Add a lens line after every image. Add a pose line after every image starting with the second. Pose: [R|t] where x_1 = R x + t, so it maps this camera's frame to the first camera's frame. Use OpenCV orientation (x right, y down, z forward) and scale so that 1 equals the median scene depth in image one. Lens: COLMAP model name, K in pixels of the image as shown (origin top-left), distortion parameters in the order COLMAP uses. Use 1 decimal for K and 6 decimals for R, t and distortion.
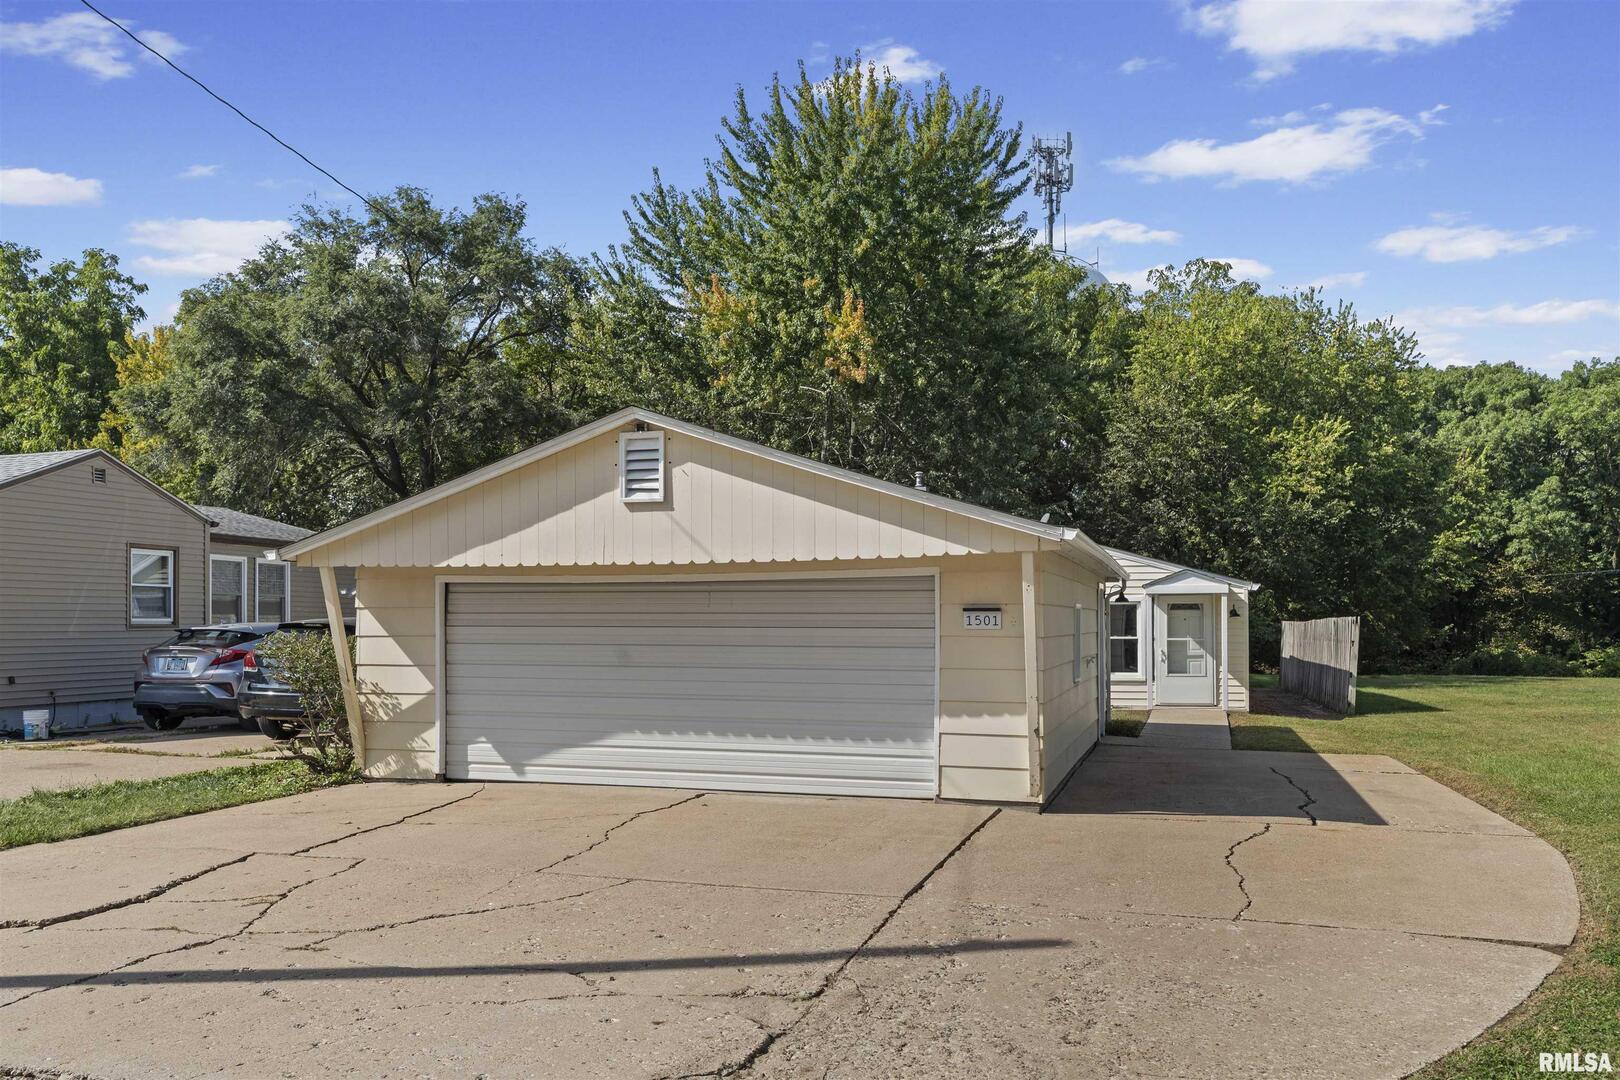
lens RADIAL K [[1249.0, 0, 809.1], [0, 1249.0, 521.2], [0, 0, 1]] dist [0.009390, 0.004488]
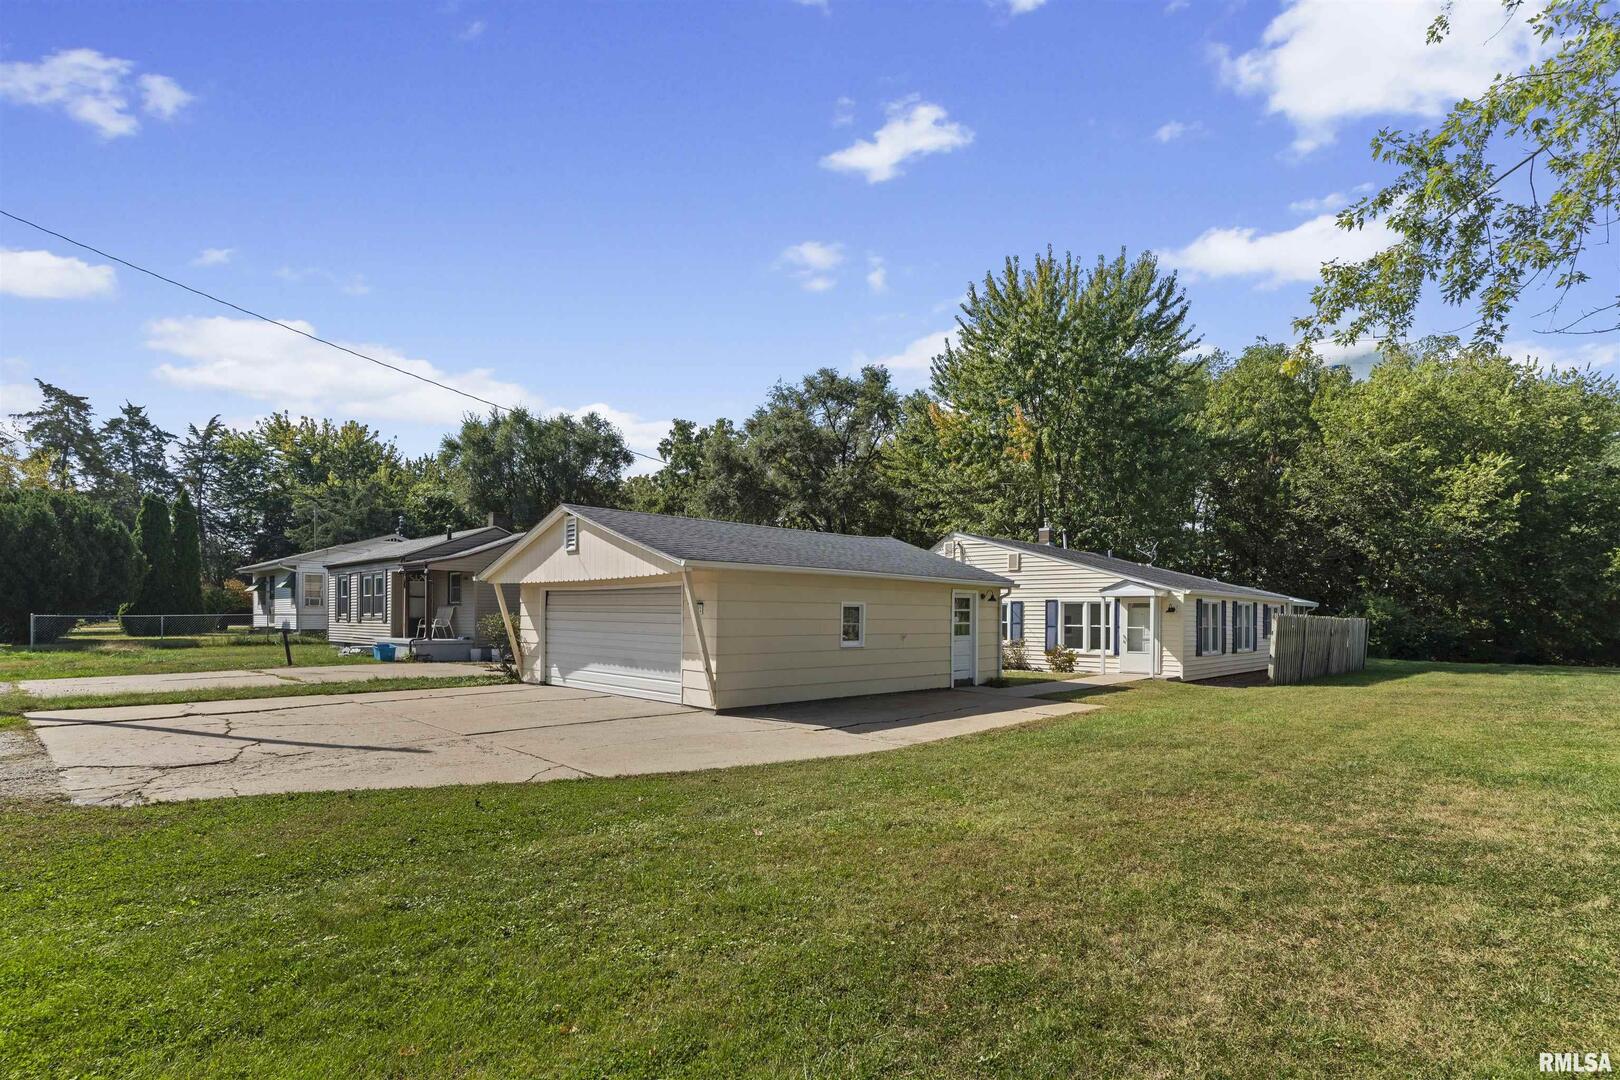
lens RADIAL K [[776.4, 0, 811.1], [0, 776.4, 552.2], [0, 0, 1]] dist [-0.002235, 0.000505]
pose [[0.889430, -0.027304, -0.456256, 0.208289], [0.026430, 0.999616, -0.008297, 0.002140], [0.456307, -0.004679, 0.889810, 0.012484]]
